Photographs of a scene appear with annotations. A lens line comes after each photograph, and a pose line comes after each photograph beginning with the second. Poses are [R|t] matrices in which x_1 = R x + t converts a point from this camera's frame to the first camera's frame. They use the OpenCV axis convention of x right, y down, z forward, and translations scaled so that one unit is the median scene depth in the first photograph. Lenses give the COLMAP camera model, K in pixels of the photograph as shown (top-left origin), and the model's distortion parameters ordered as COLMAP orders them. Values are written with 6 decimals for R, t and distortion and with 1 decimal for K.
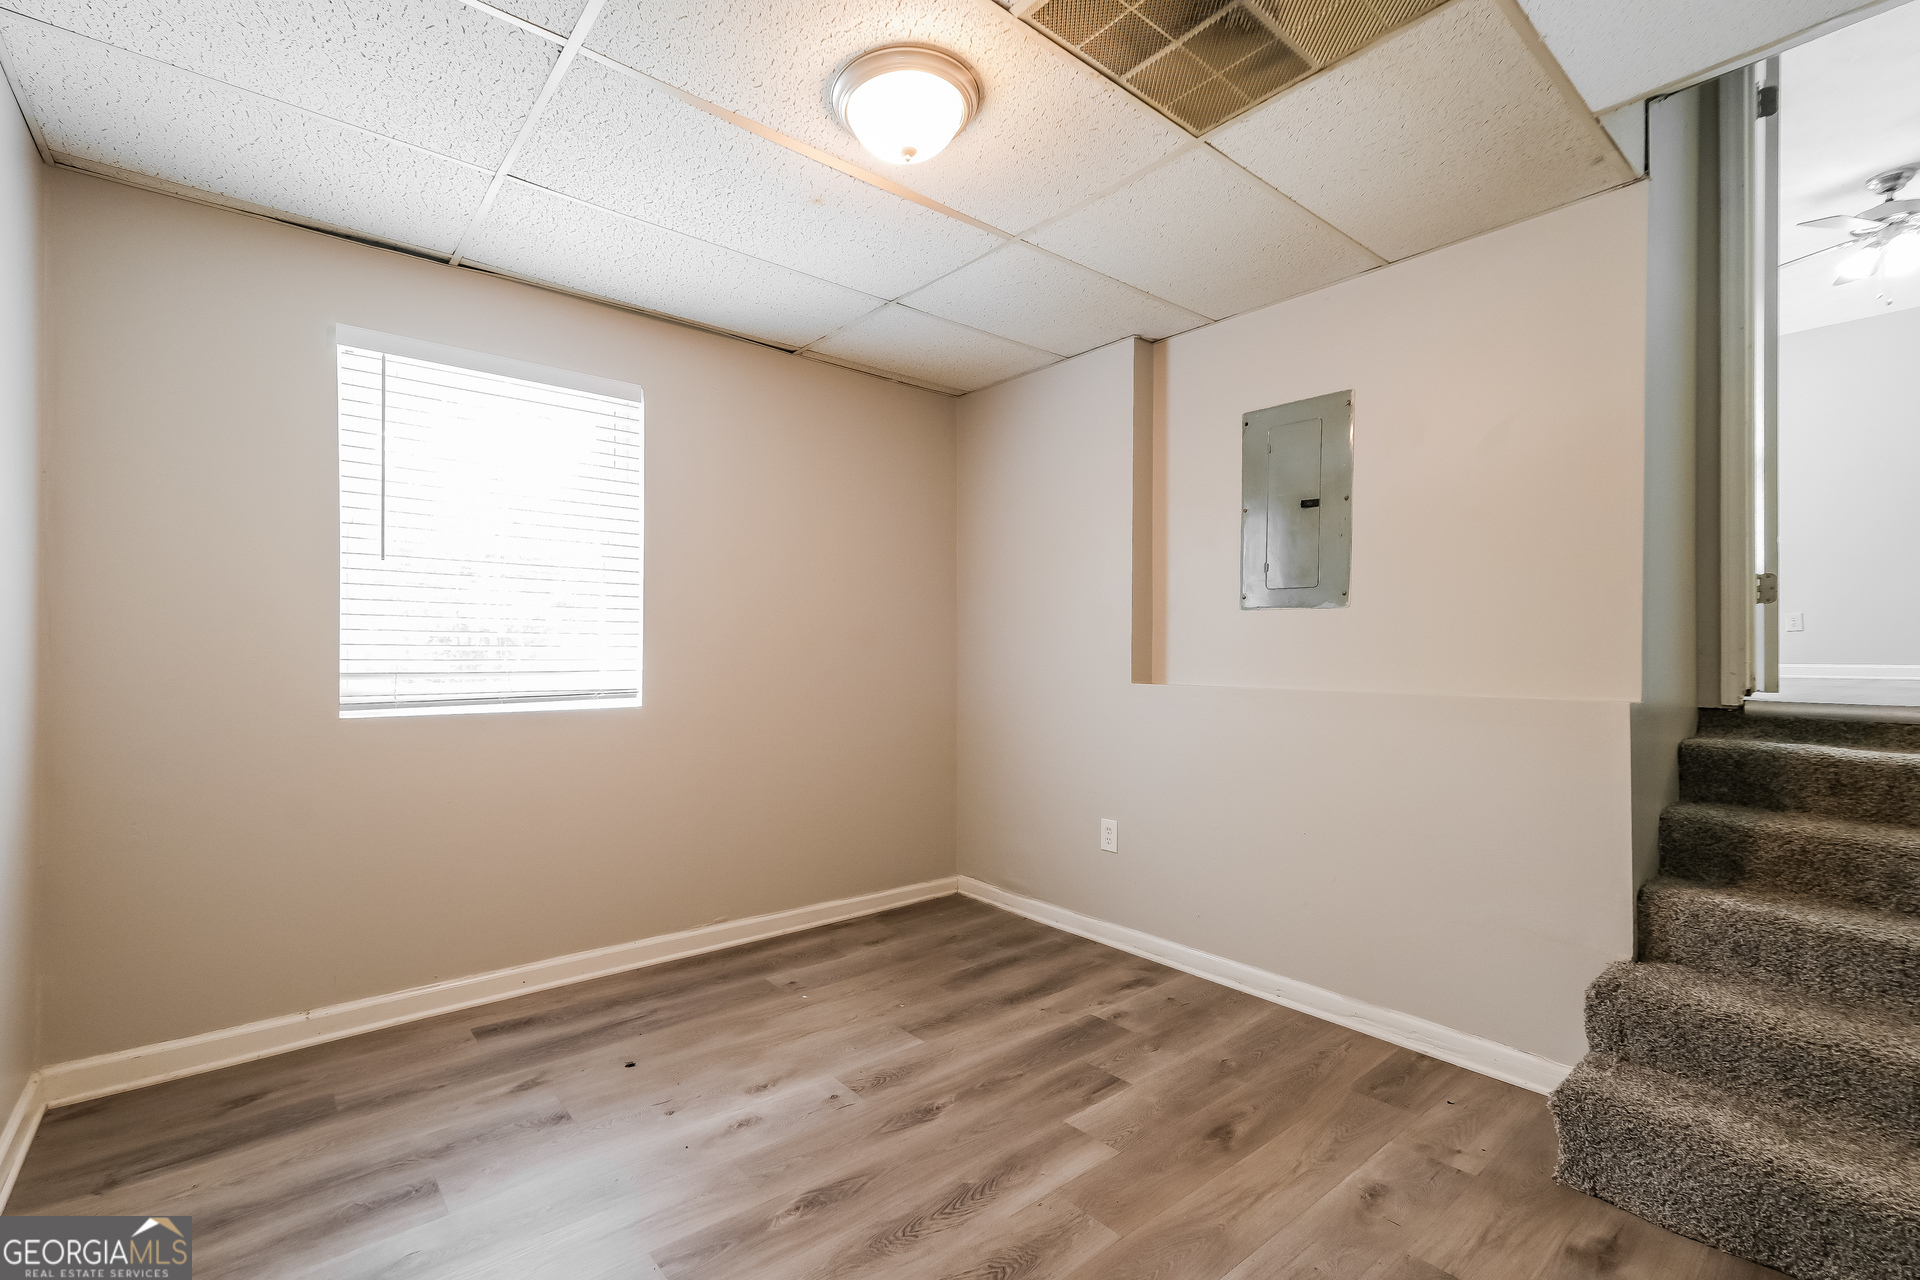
lens RADIAL K [[875.6, 0, 960.0], [0, 875.6, 640.0], [0, 0, 1]] dist [0.012278, 0.000120]
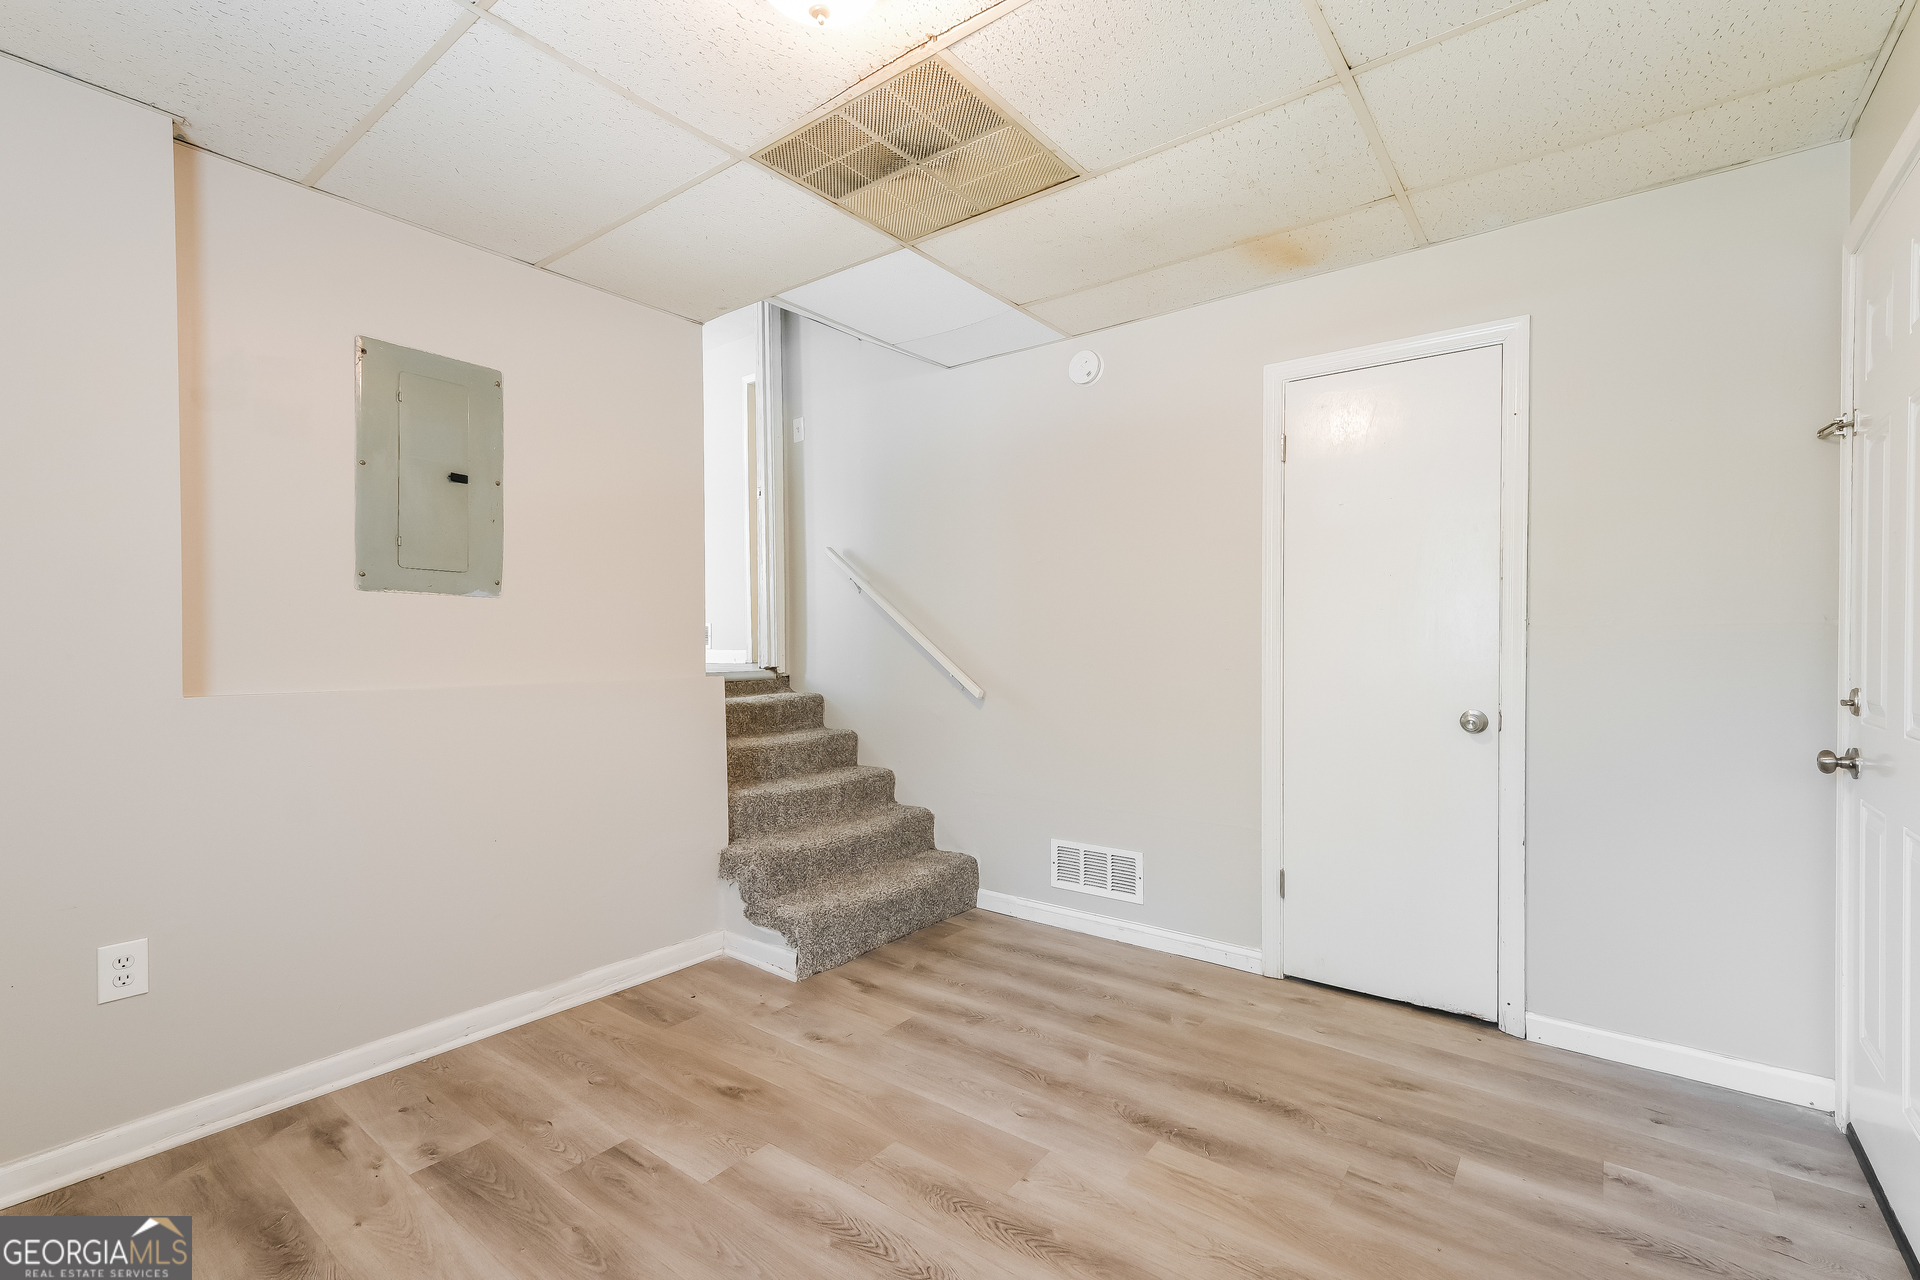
lens RADIAL K [[839.7, 0, 947.3], [0, 839.7, 644.1], [0, 0, 1]] dist [0.013098, 0.000499]
pose [[-0.197423, -0.005366, 0.980304, -0.645817], [-0.012373, 0.999919, 0.002982, 0.005698], [-0.980240, -0.011540, -0.197473, 0.805828]]
